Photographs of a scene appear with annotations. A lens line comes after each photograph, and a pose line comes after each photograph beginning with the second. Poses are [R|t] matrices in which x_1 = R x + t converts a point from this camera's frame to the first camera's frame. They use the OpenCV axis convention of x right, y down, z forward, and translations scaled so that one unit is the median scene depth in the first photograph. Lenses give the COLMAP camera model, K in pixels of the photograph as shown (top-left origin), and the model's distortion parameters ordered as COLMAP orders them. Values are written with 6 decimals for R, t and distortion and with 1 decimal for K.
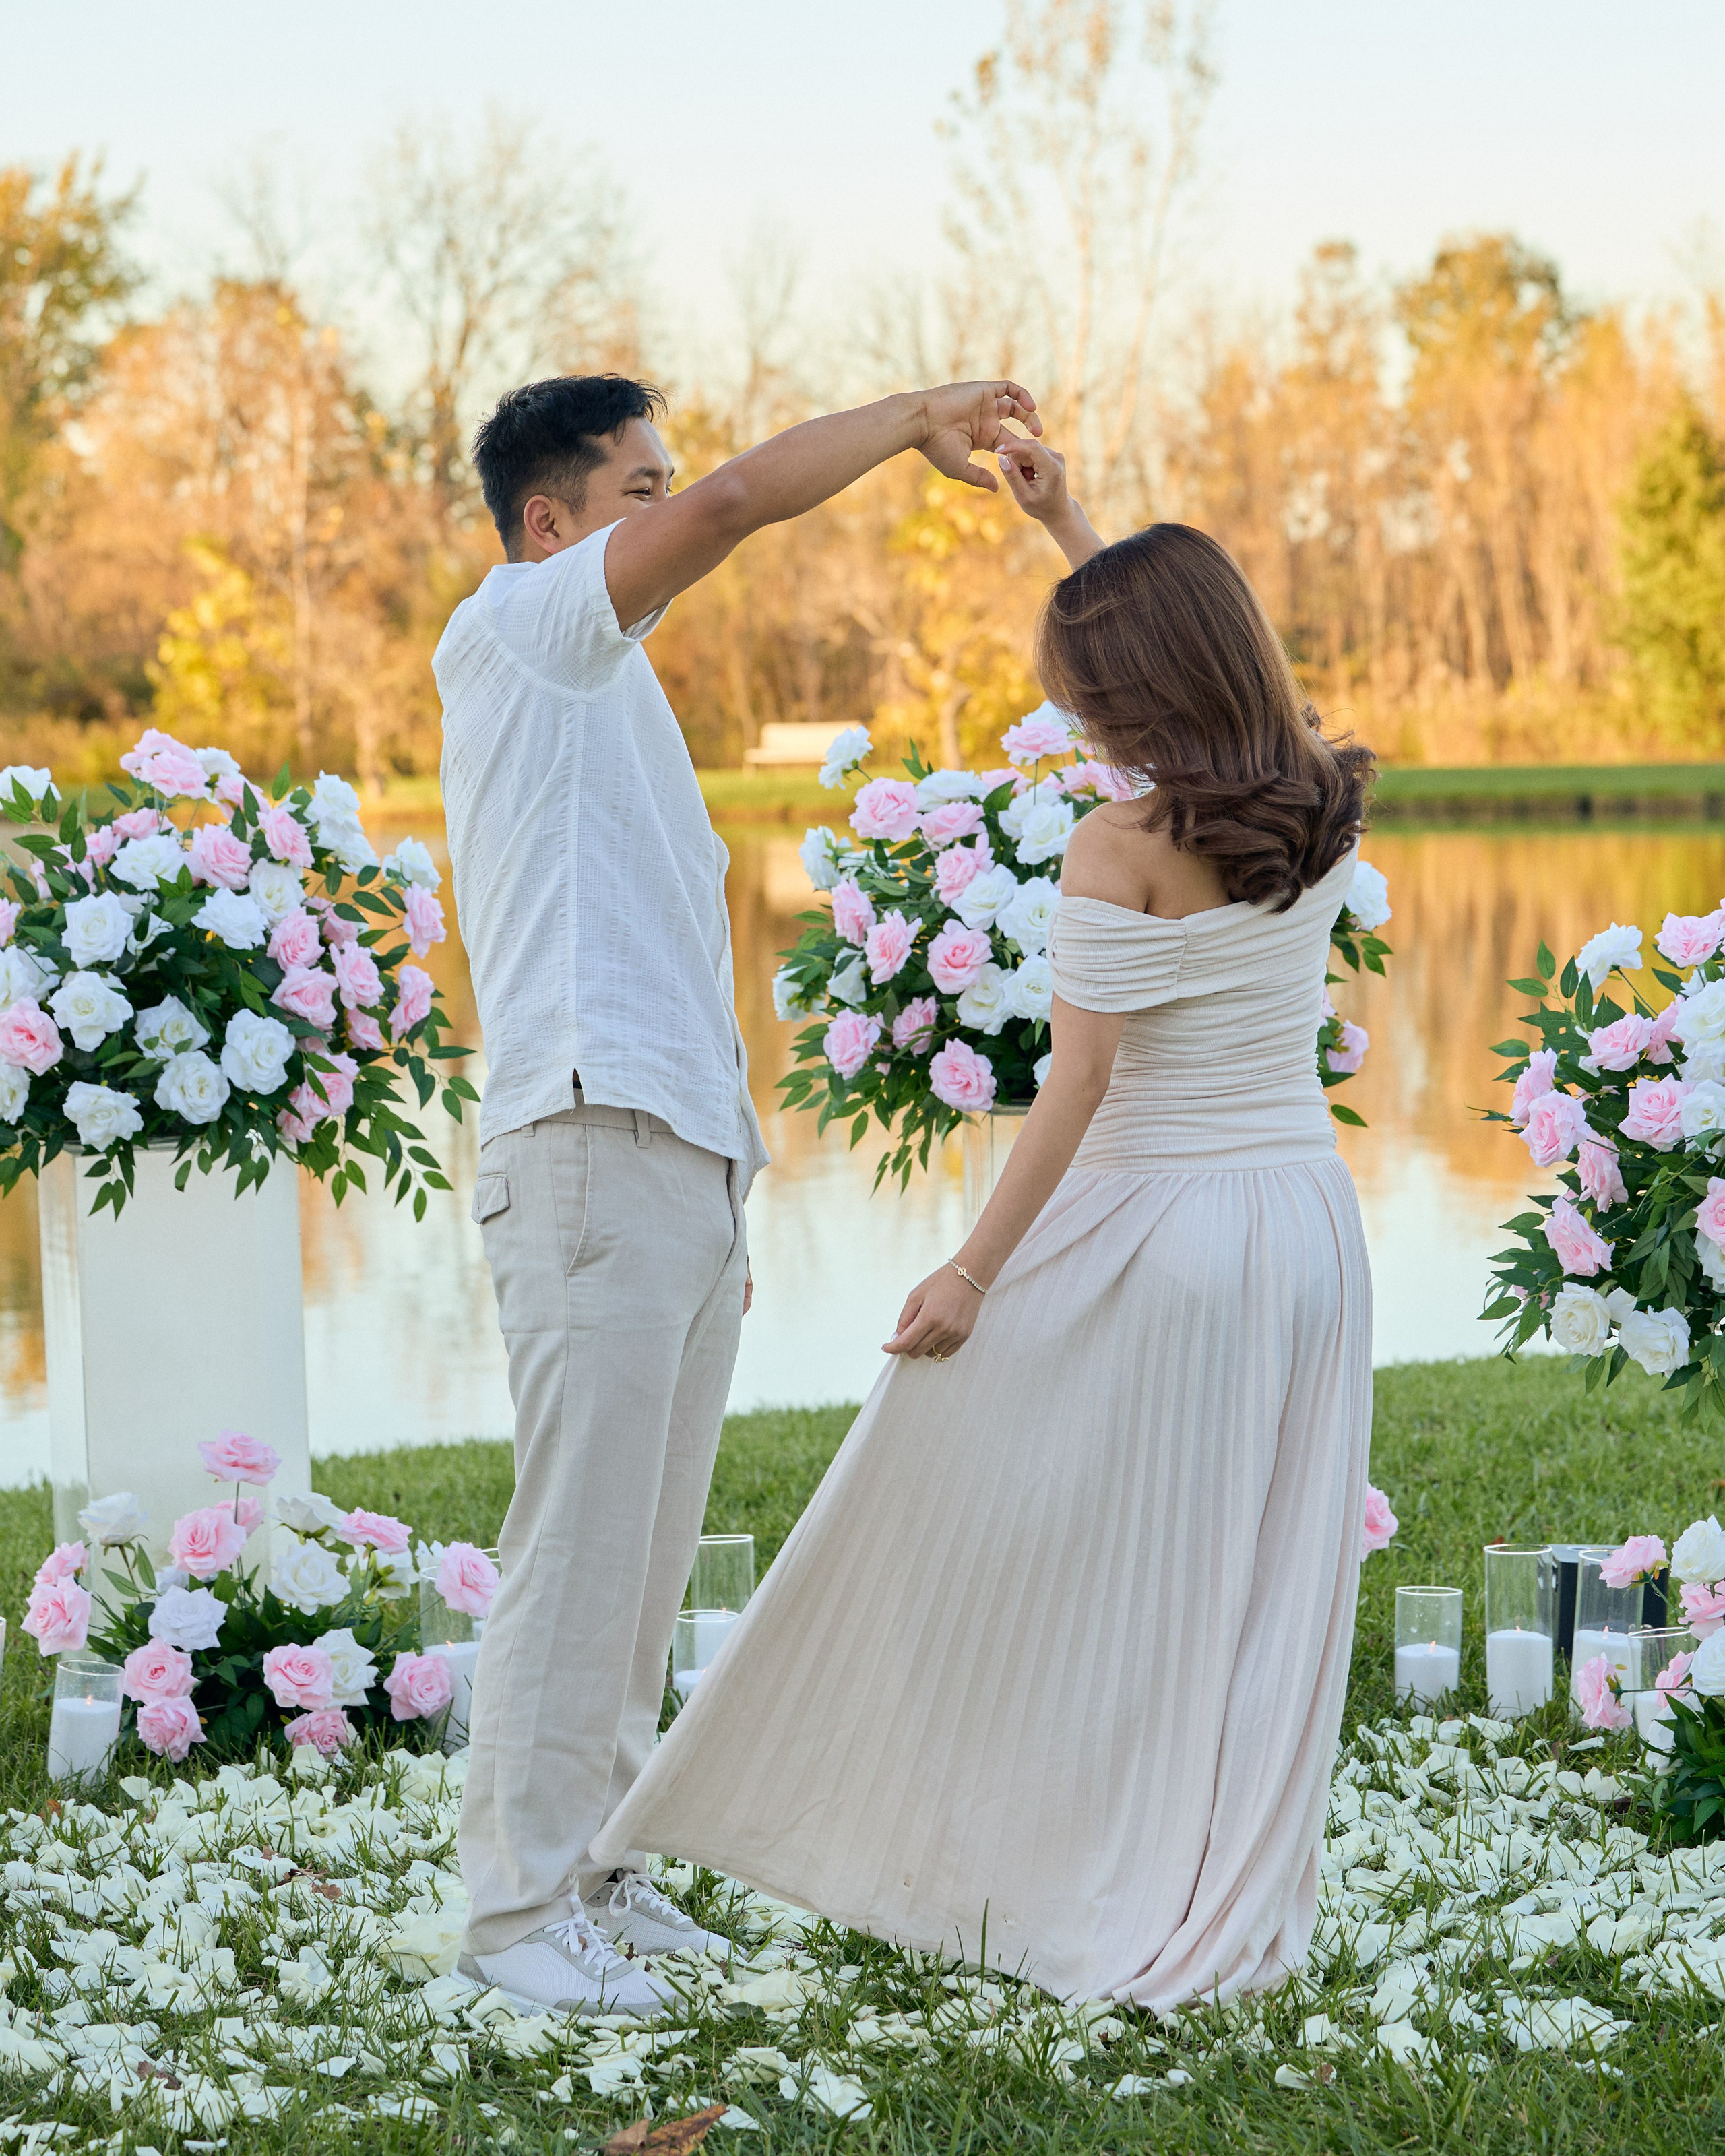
lens RADIAL K [[6636.7, 0, 965.7], [0, 6636.7, 983.9], [0, 0, 1]] dist [-0.143335, 0.000000]
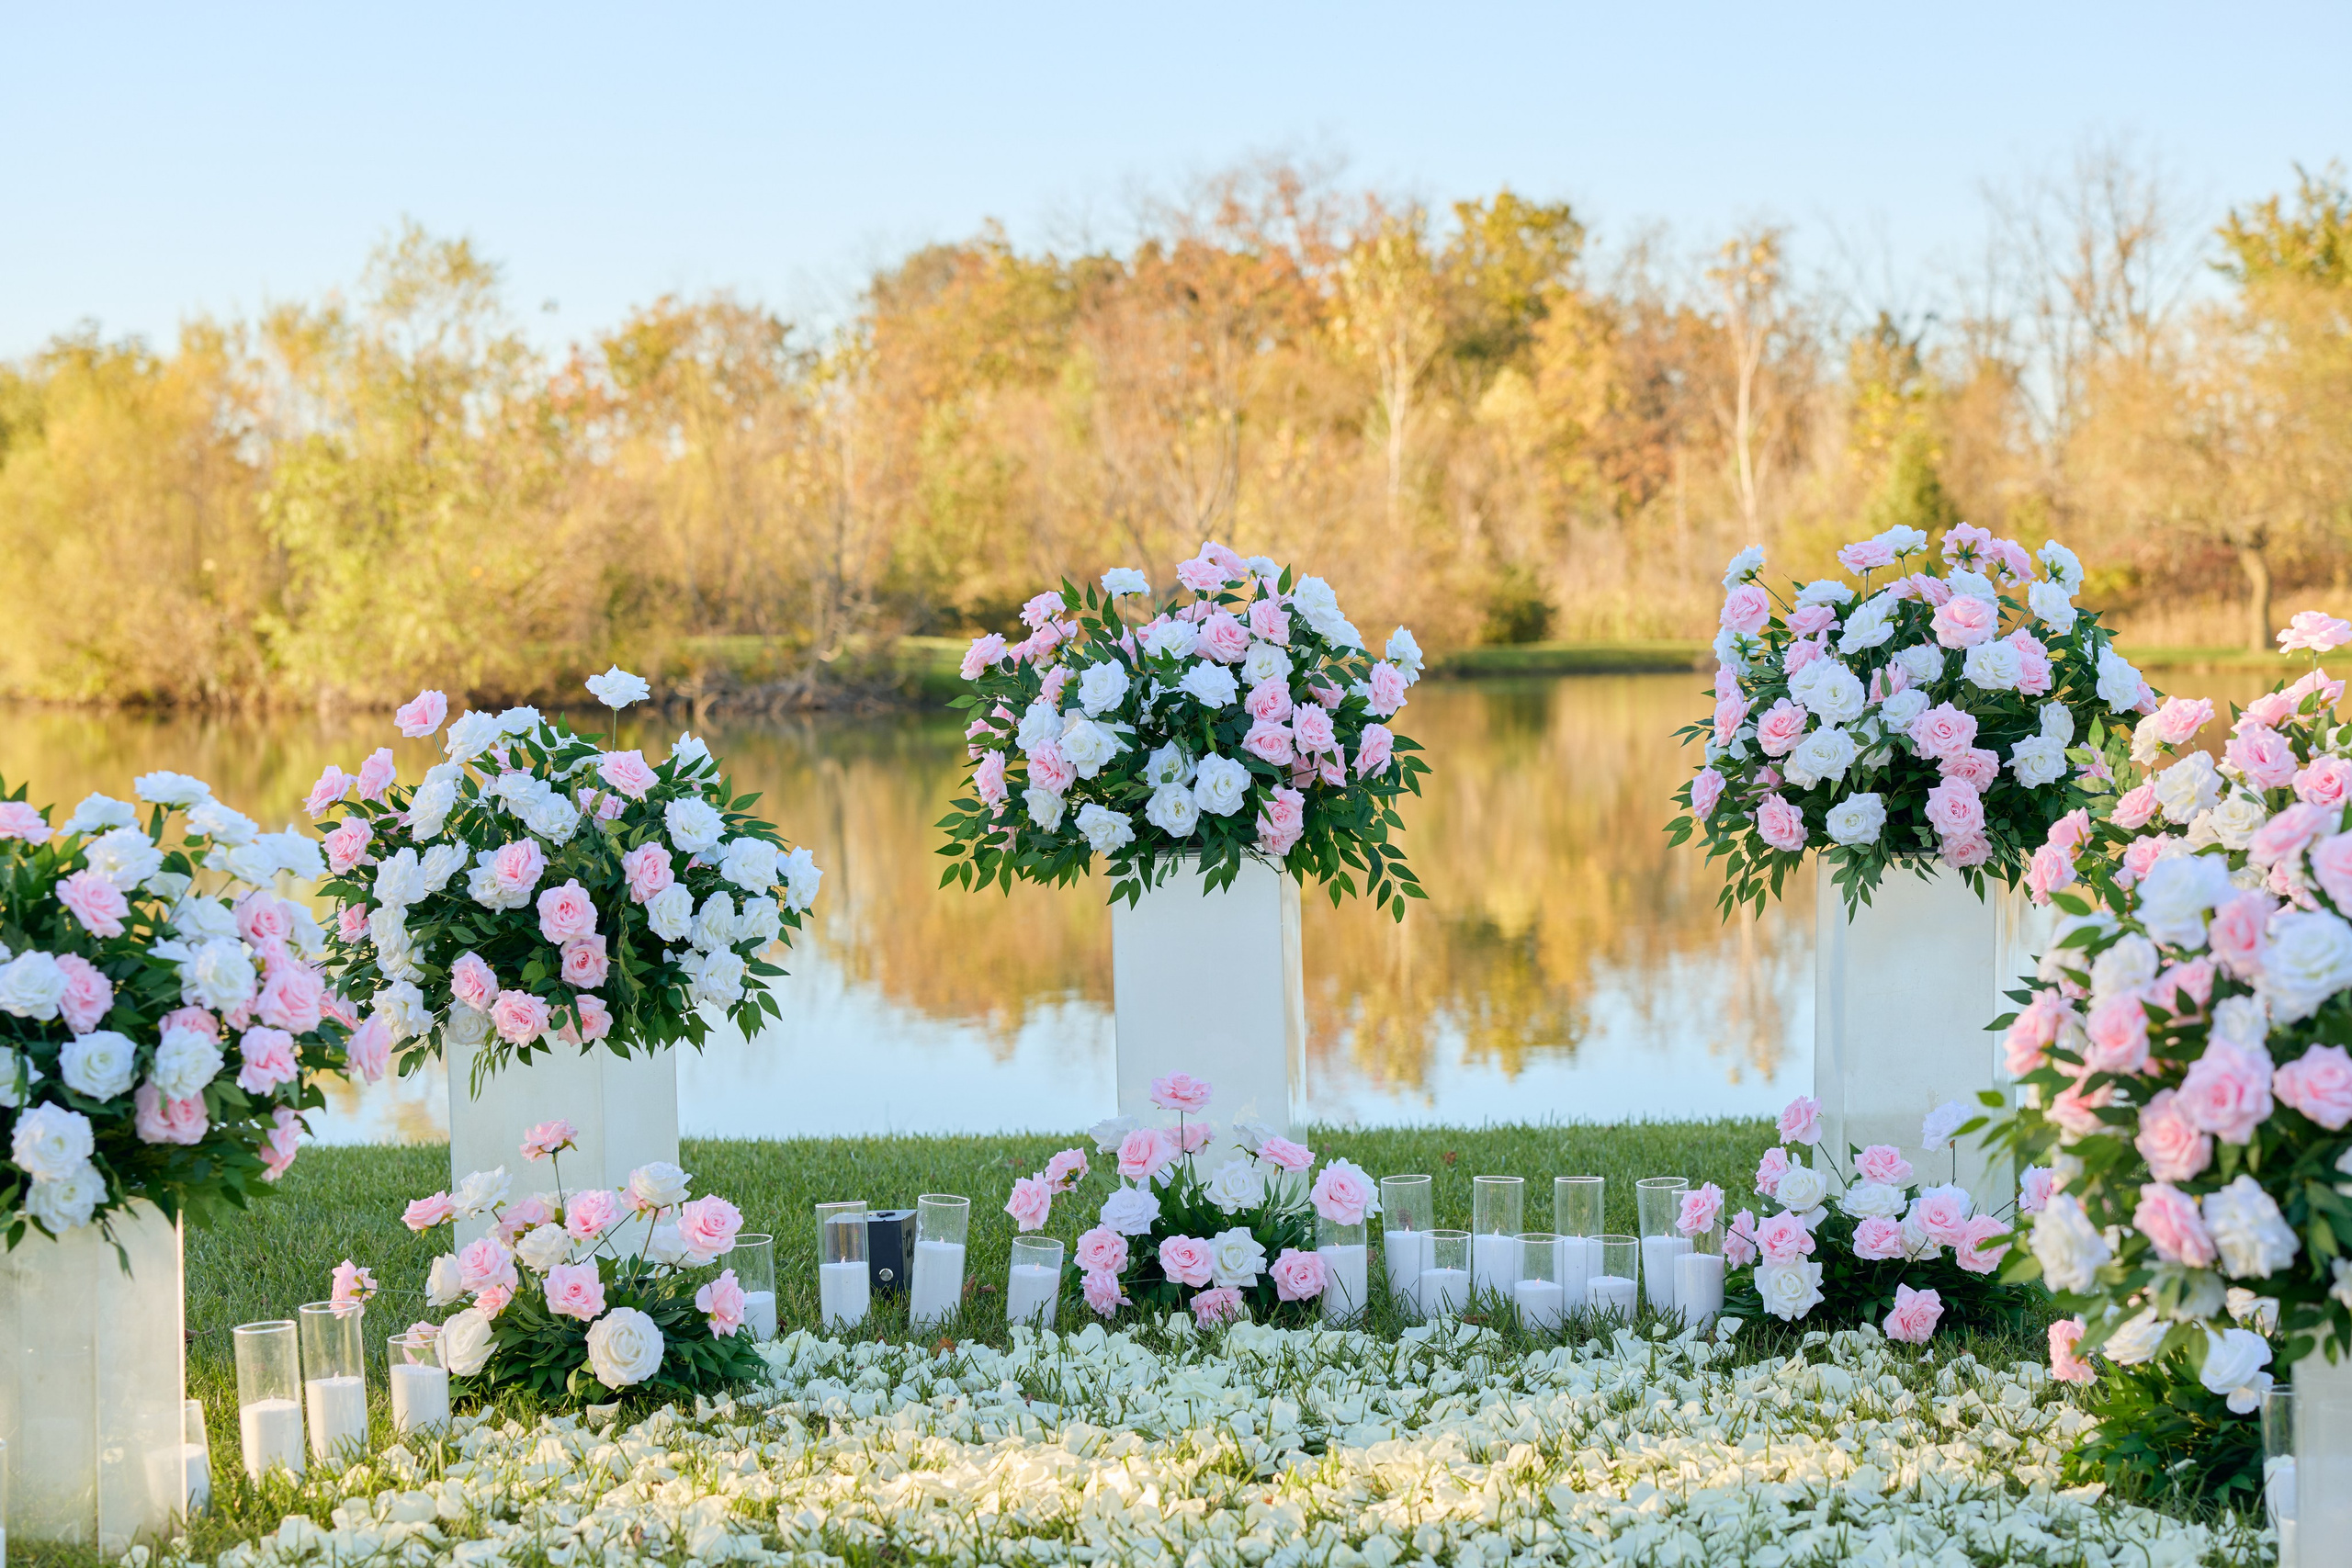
lens RADIAL K [[4679.5, 0, 1129.0], [0, 4679.5, 760.7], [0, 0, 1]] dist [0.022285, 0.000000]
pose [[0.903139, 0.027728, -0.428452, 0.272312], [-0.030352, 0.999539, 0.000707, 0.005415], [0.428275, 0.012365, 0.903564, 0.152788]]
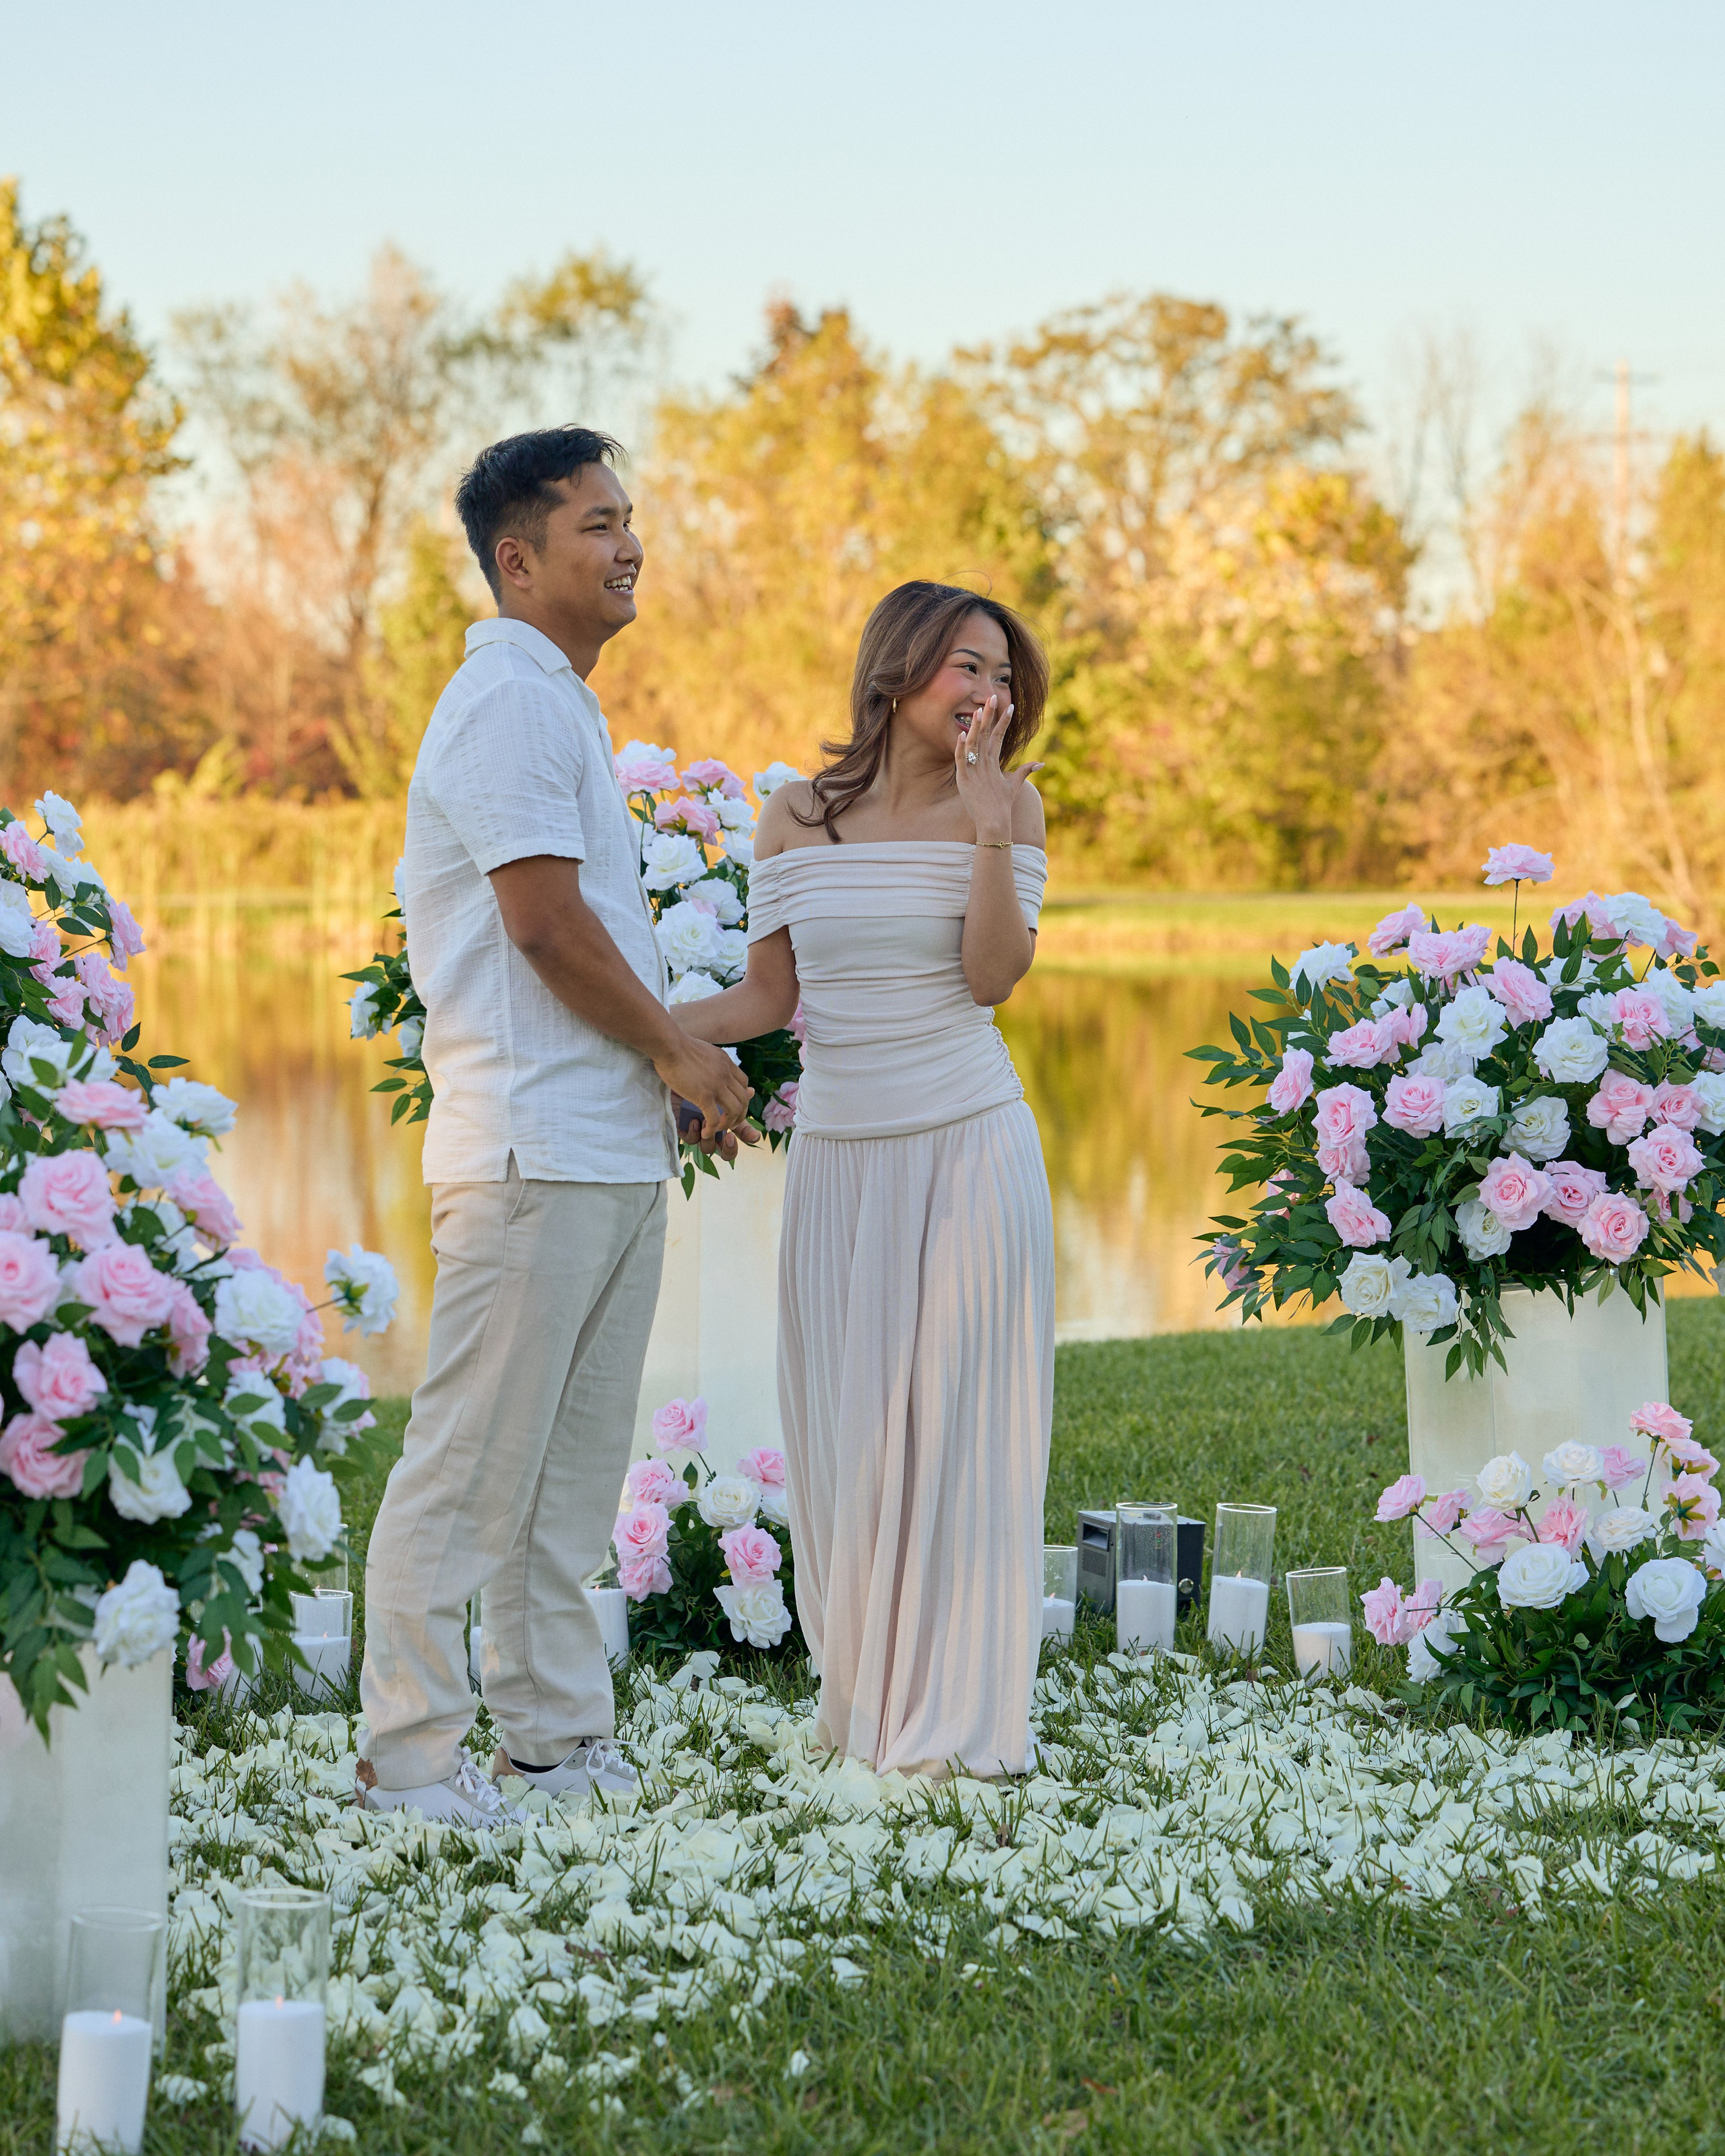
lens RADIAL K [[6665.0, 0, 921.2], [0, 6665.0, 1080.2], [0, 0, 1]] dist [0.028550, 0.000000]
pose [[0.929382, 0.001522, 0.369117, -0.363512], [0.000983, 0.999978, -0.006597, 0.020701], [-0.369119, 0.006494, 0.929359, -0.034670]]
